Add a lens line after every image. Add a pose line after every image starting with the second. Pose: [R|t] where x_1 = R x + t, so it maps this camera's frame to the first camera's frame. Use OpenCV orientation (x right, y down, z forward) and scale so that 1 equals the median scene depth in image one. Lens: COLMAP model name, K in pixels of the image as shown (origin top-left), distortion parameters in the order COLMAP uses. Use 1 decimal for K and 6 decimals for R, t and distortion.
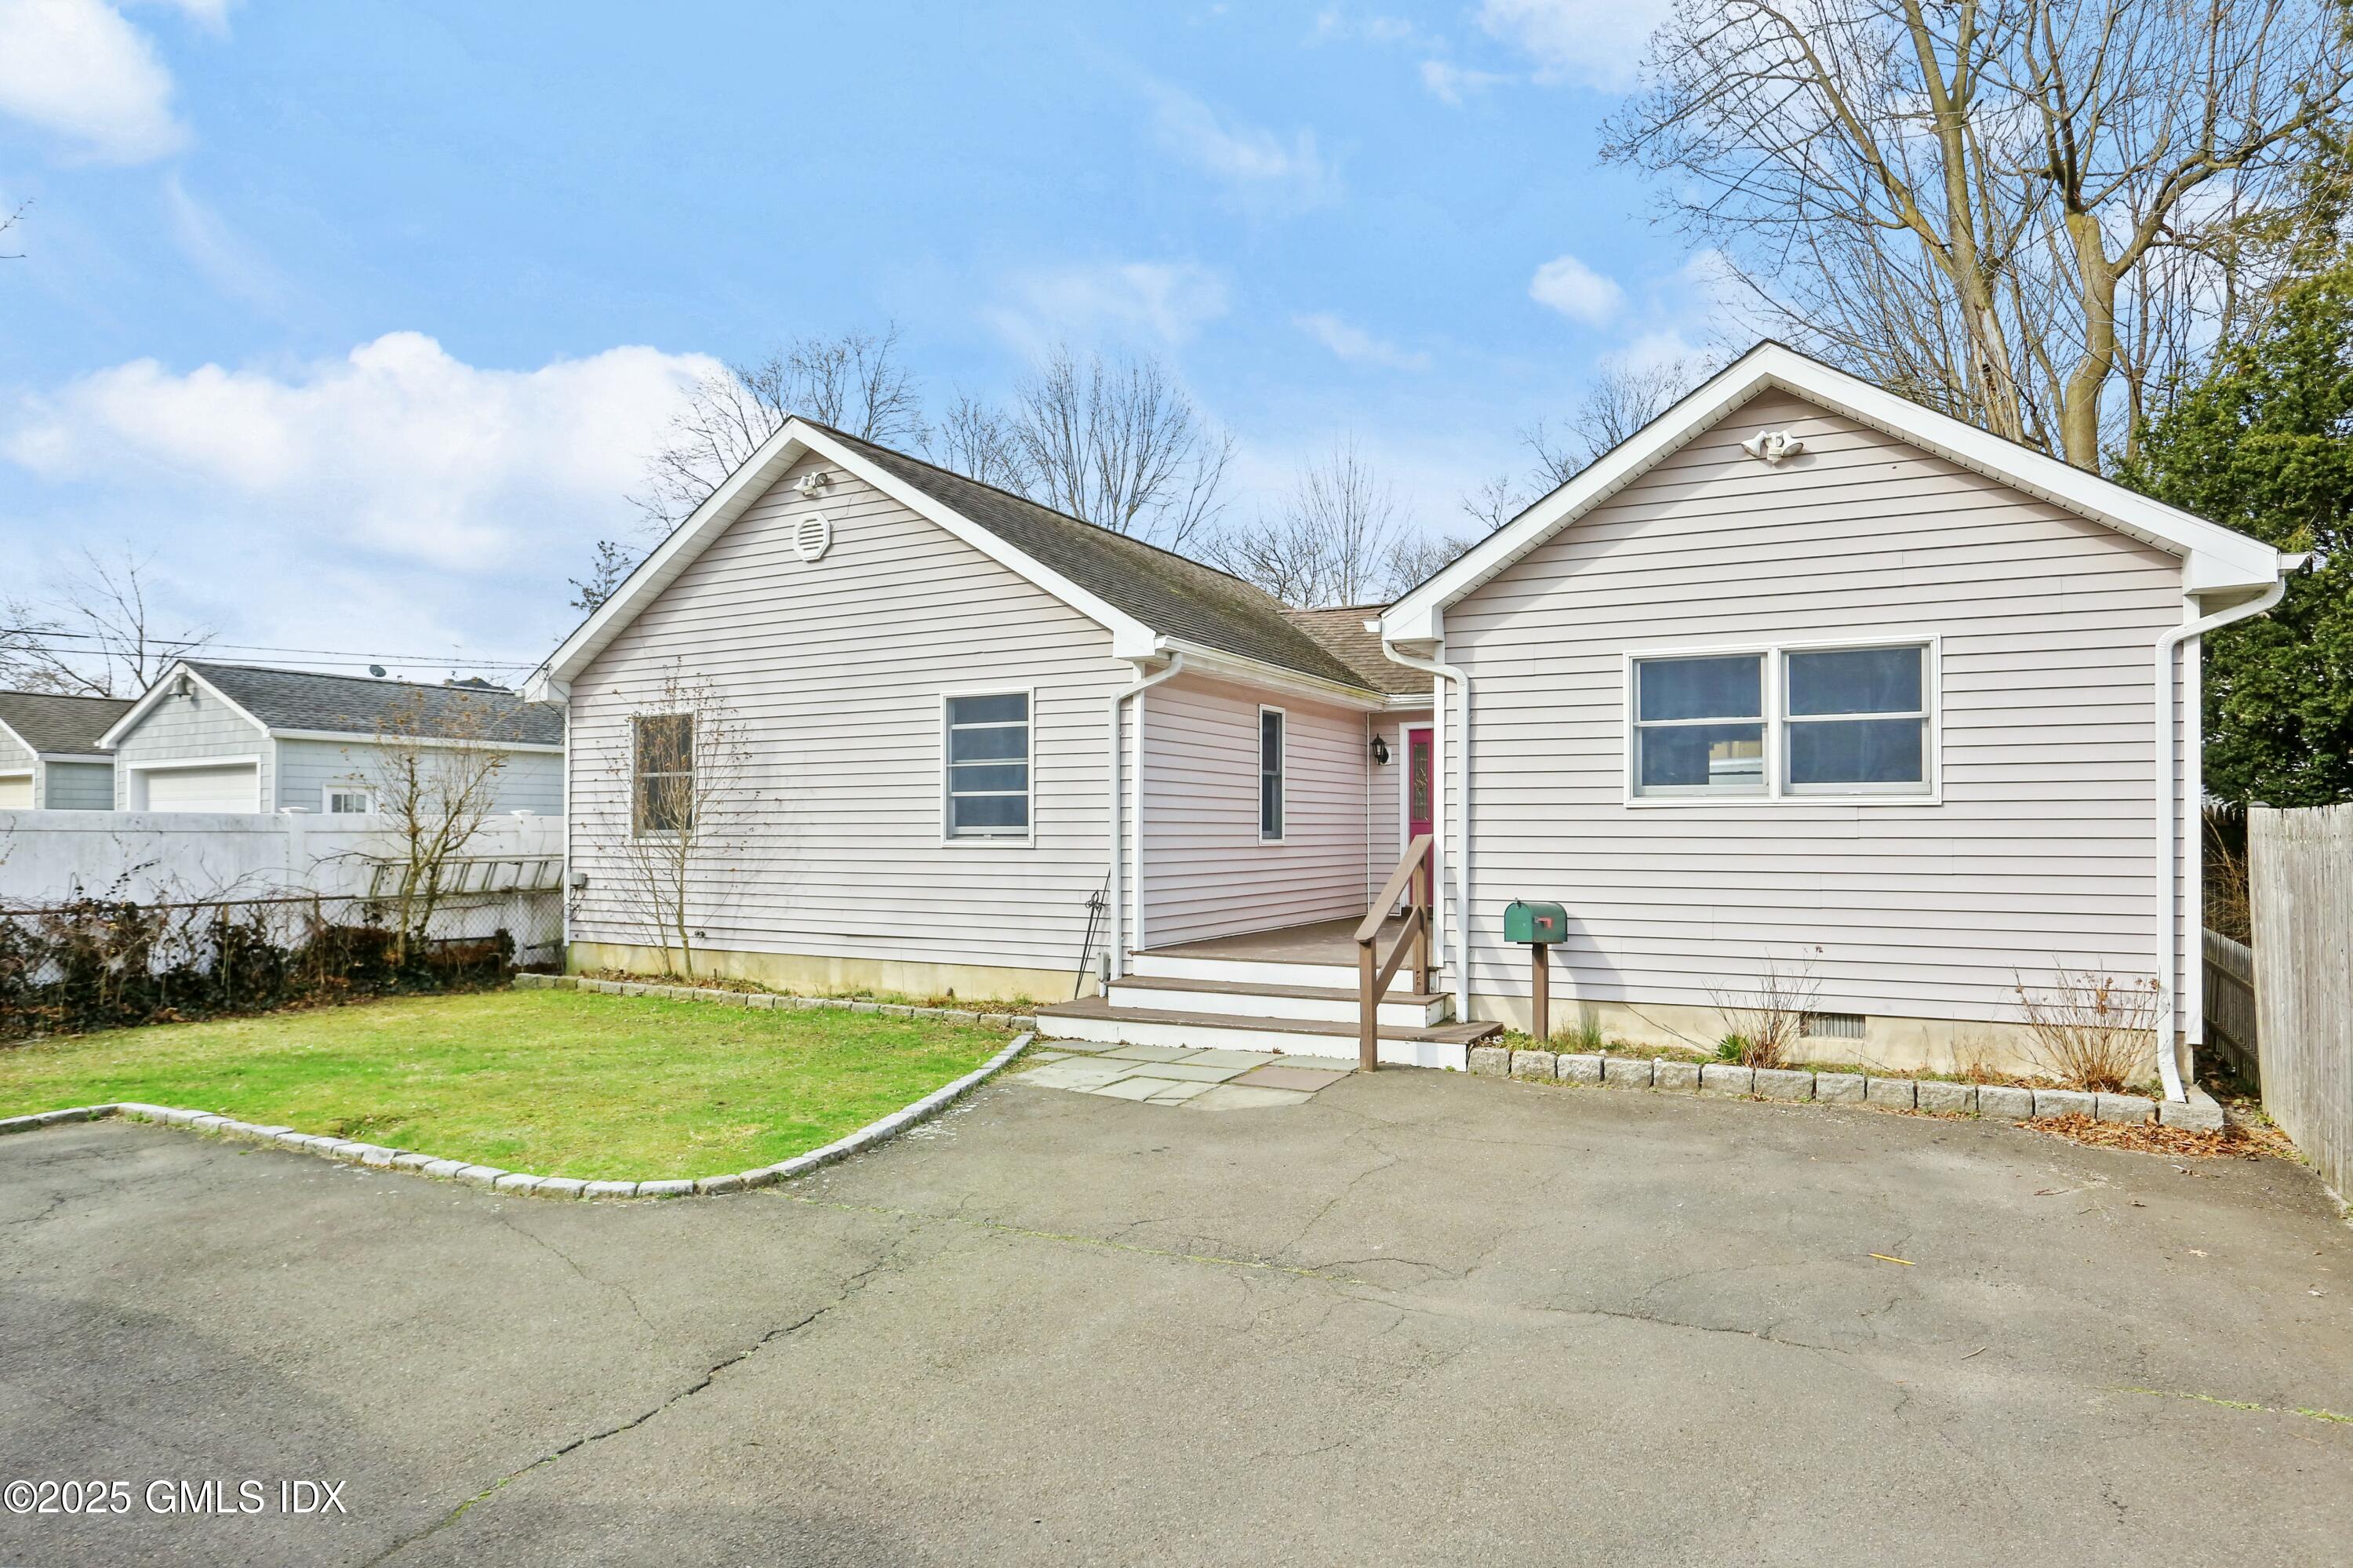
lens RADIAL K [[1317.4, 0, 1176.5], [0, 1317.4, 784.0], [0, 0, 1]] dist [-0.058729, 0.026957]
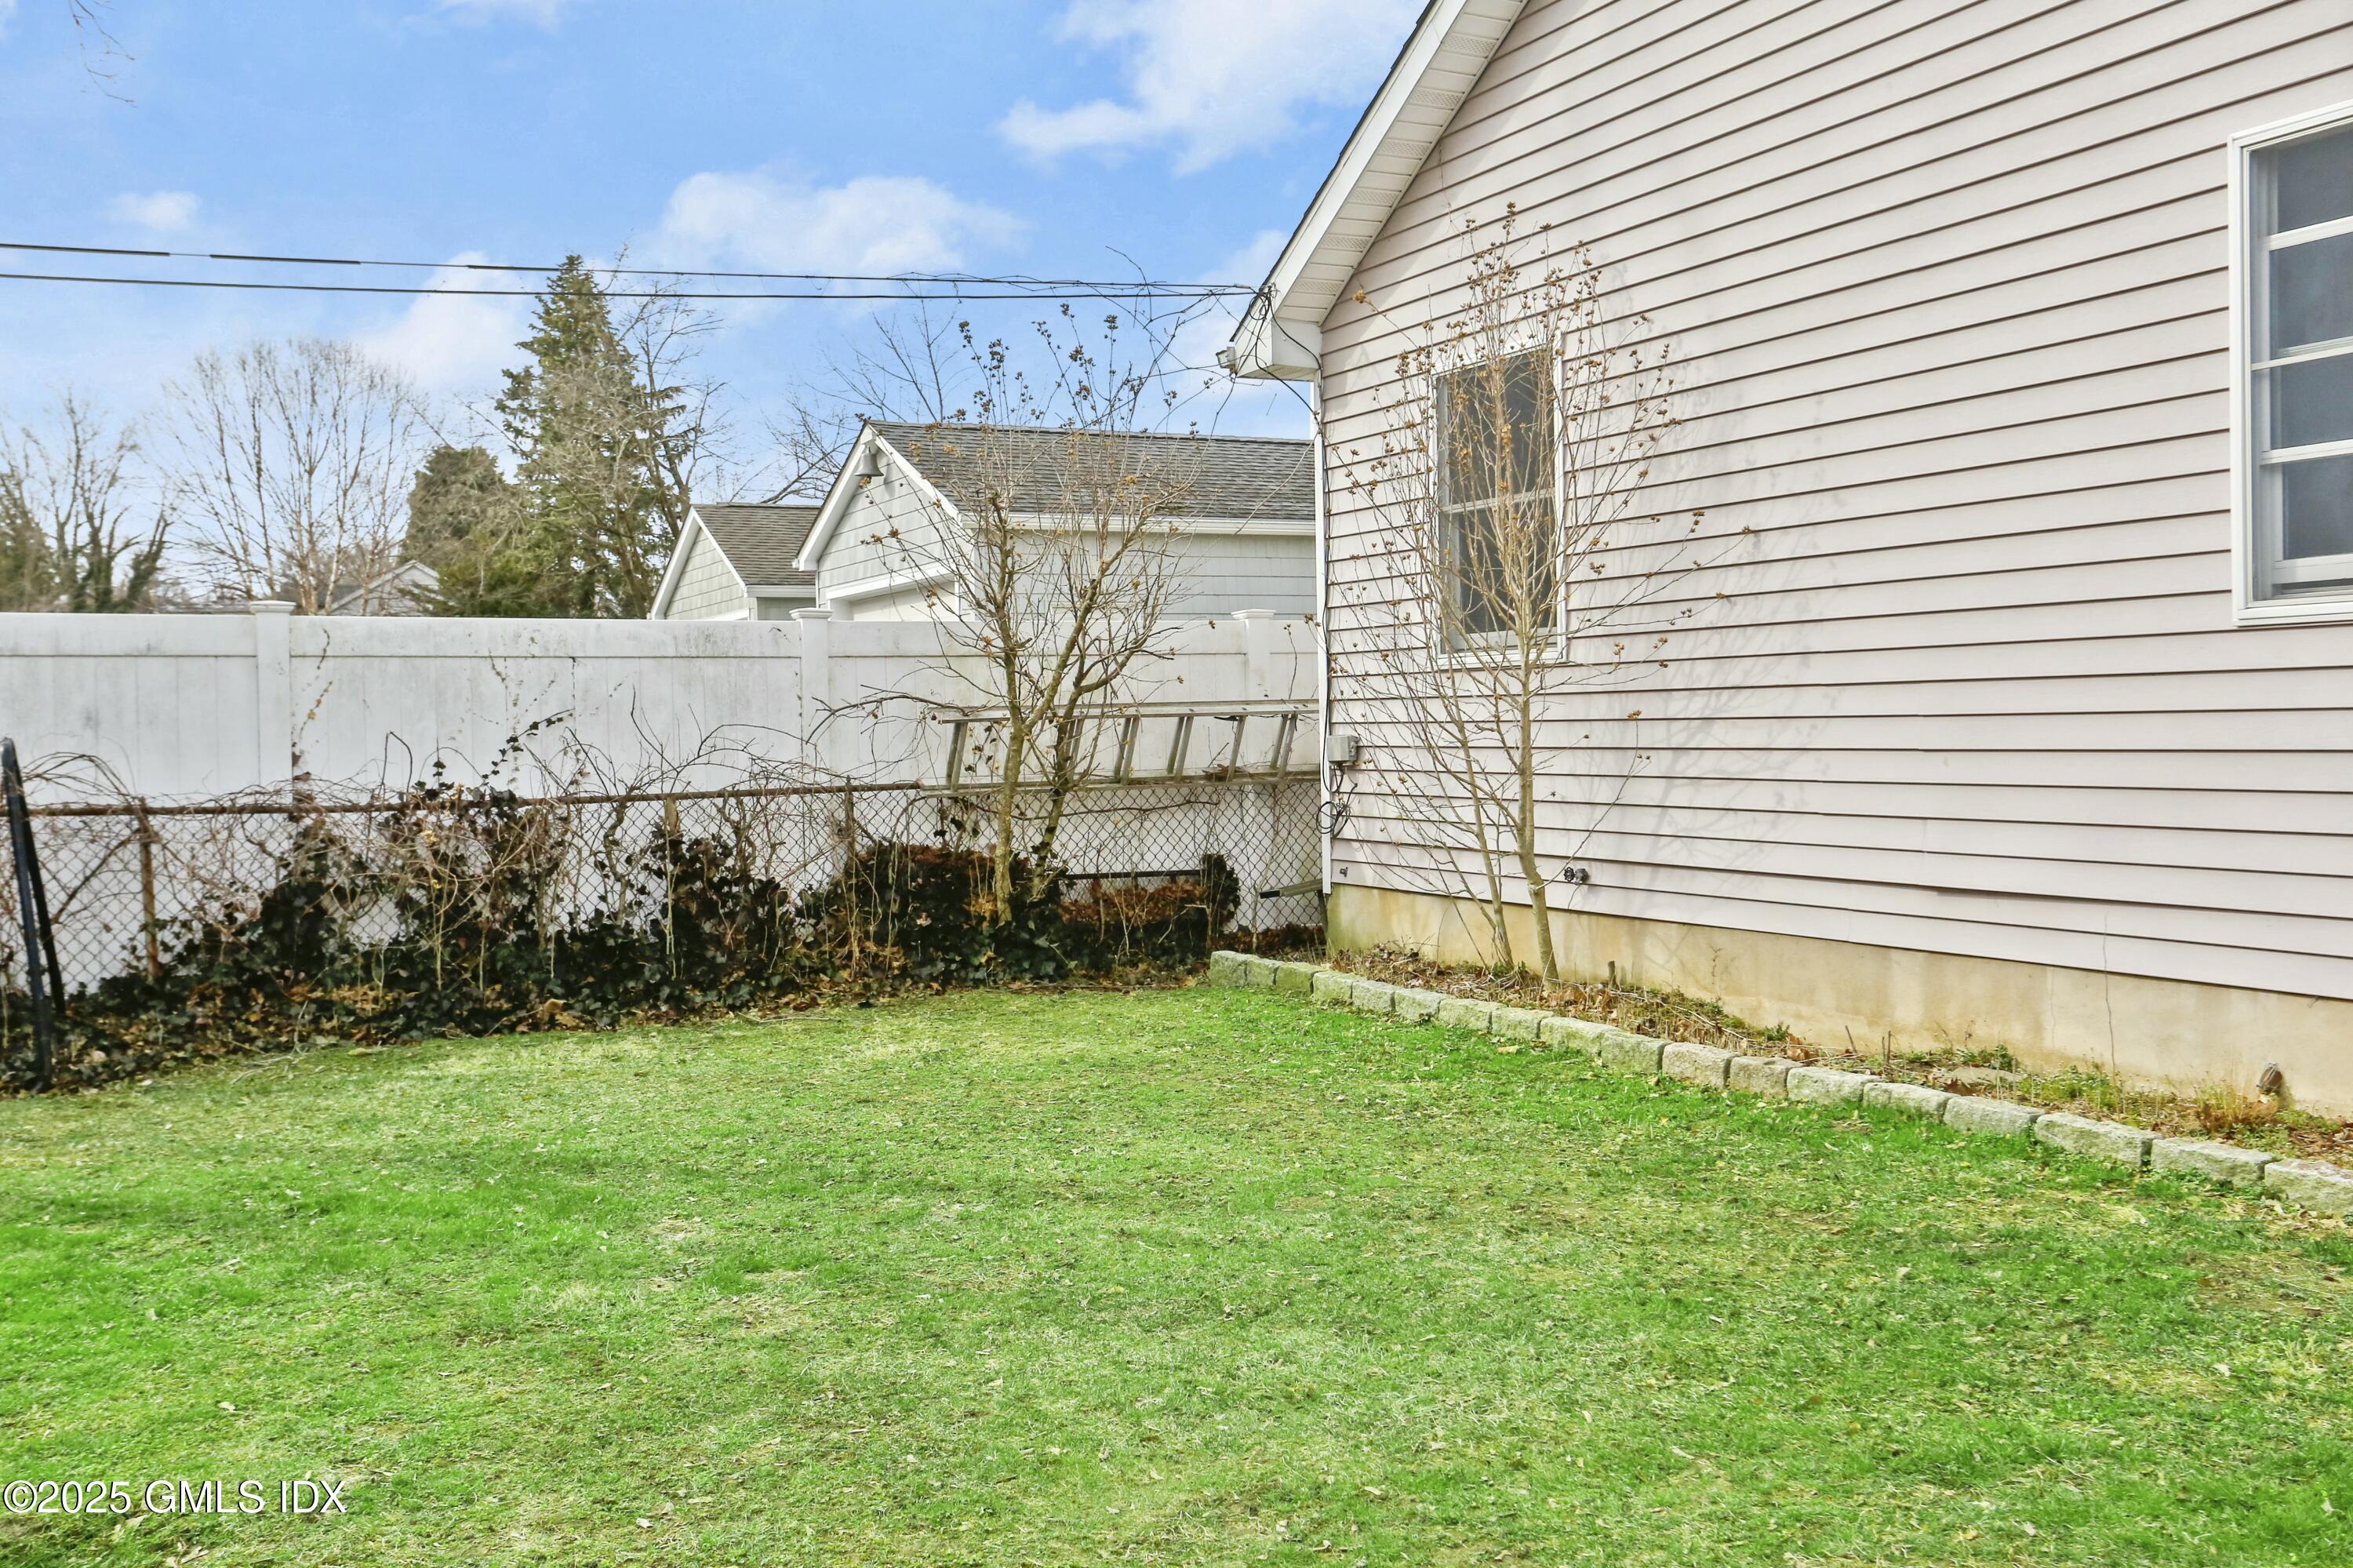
lens RADIAL K [[2169.4, 0, 1176.5], [0, 2169.4, 784.0], [0, 0, 1]] dist [0.014183, 0.016926]
pose [[0.822894, 0.003248, -0.568185, -0.080194], [0.039528, 0.997234, 0.062949, 0.038430], [0.566818, -0.074259, 0.820490, 0.373127]]
